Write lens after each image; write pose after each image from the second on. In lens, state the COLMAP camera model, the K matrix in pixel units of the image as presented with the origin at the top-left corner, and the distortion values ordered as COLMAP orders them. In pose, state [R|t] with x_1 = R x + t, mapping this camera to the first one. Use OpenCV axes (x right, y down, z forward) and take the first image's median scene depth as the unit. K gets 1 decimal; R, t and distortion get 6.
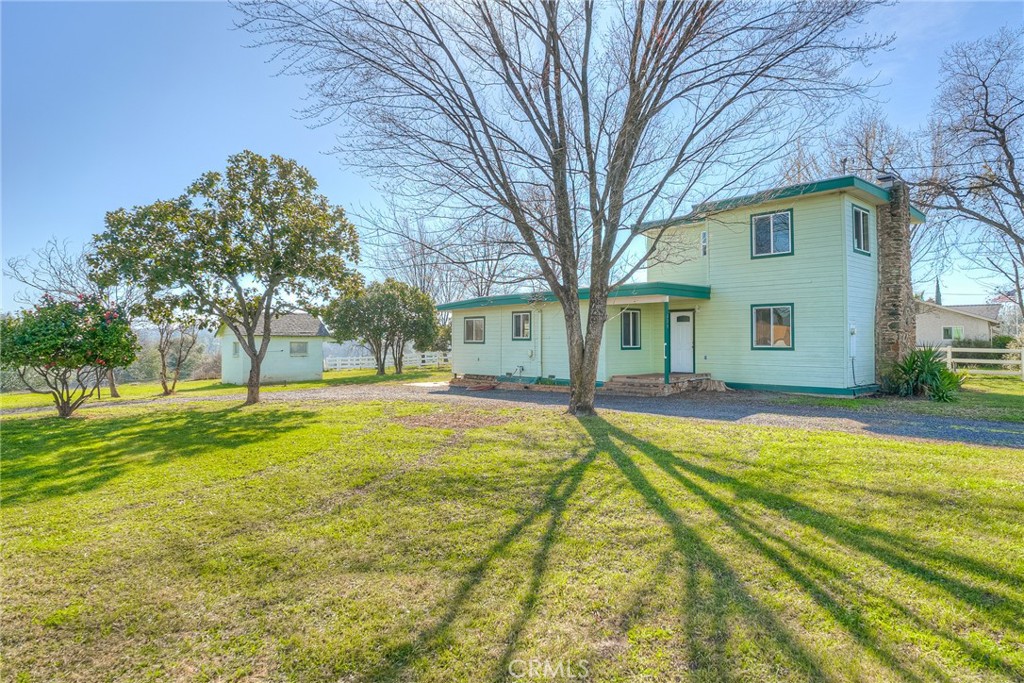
lens RADIAL K [[632.0, 0, 512.0], [0, 632.0, 341.5], [0, 0, 1]] dist [-0.002954, -0.000338]
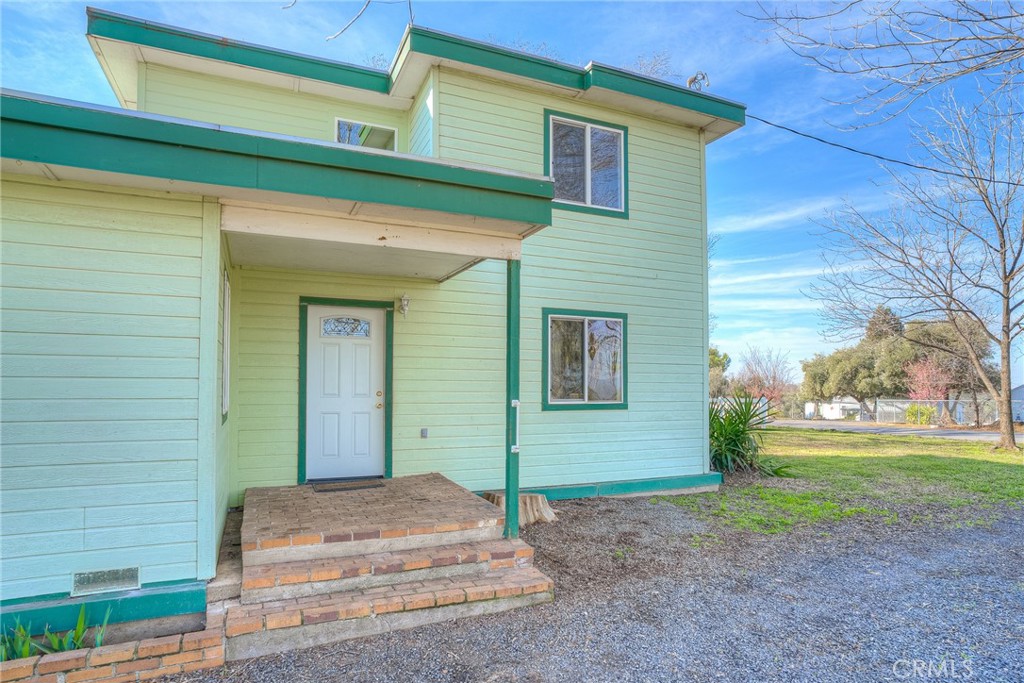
lens RADIAL K [[589.4, 0, 512.0], [0, 589.4, 341.5], [0, 0, 1]] dist [0.000737, 0.000000]
pose [[0.306378, 0.072163, 0.949171, -0.019928], [-0.004087, 0.997213, -0.074497, -0.003741], [-0.951901, 0.018945, 0.305819, 0.912665]]
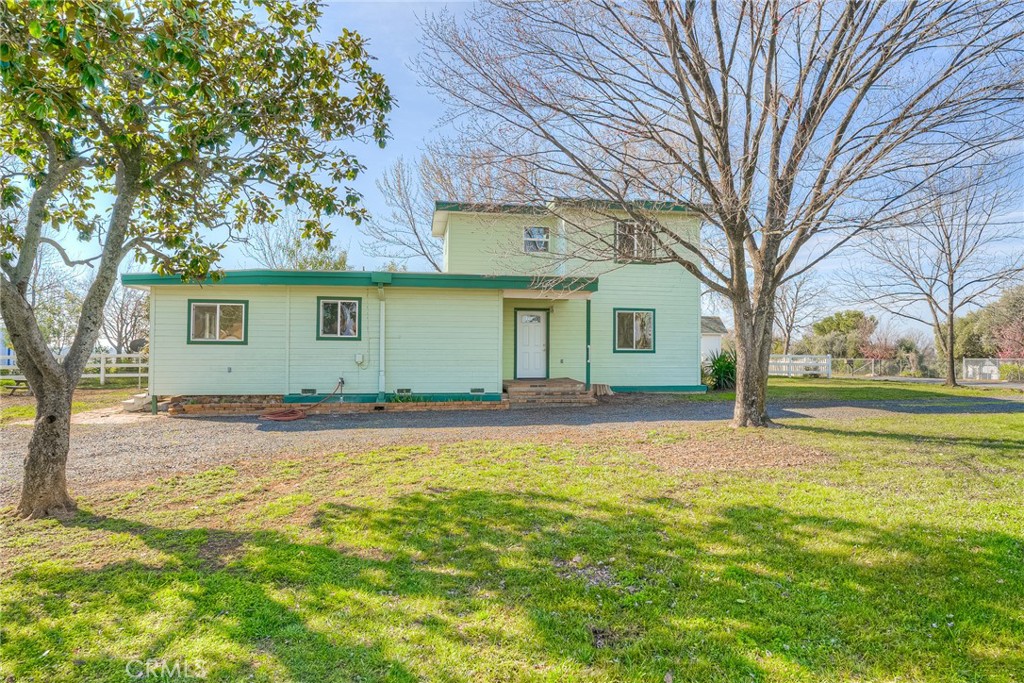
lens RADIAL K [[632.0, 0, 512.0], [0, 632.0, 341.5], [0, 0, 1]] dist [-0.002954, -0.000338]
pose [[0.541967, 0.012722, 0.840304, -0.570441], [-0.006437, 0.999919, -0.010987, 0.007725], [-0.840375, 0.000545, 0.542005, 0.600396]]
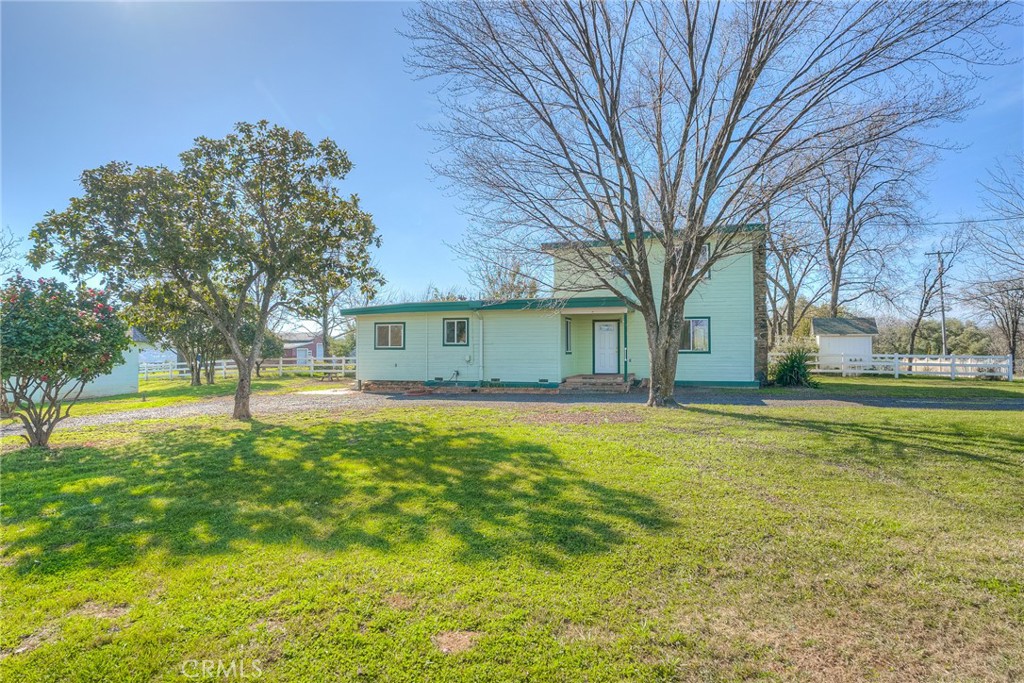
lens RADIAL K [[589.4, 0, 512.0], [0, 589.4, 341.5], [0, 0, 1]] dist [0.000737, 0.000000]
pose [[0.870401, 0.007996, 0.492278, -0.480534], [0.000239, 0.999861, -0.016665, 0.008811], [-0.492343, 0.014623, 0.870278, 0.138745]]
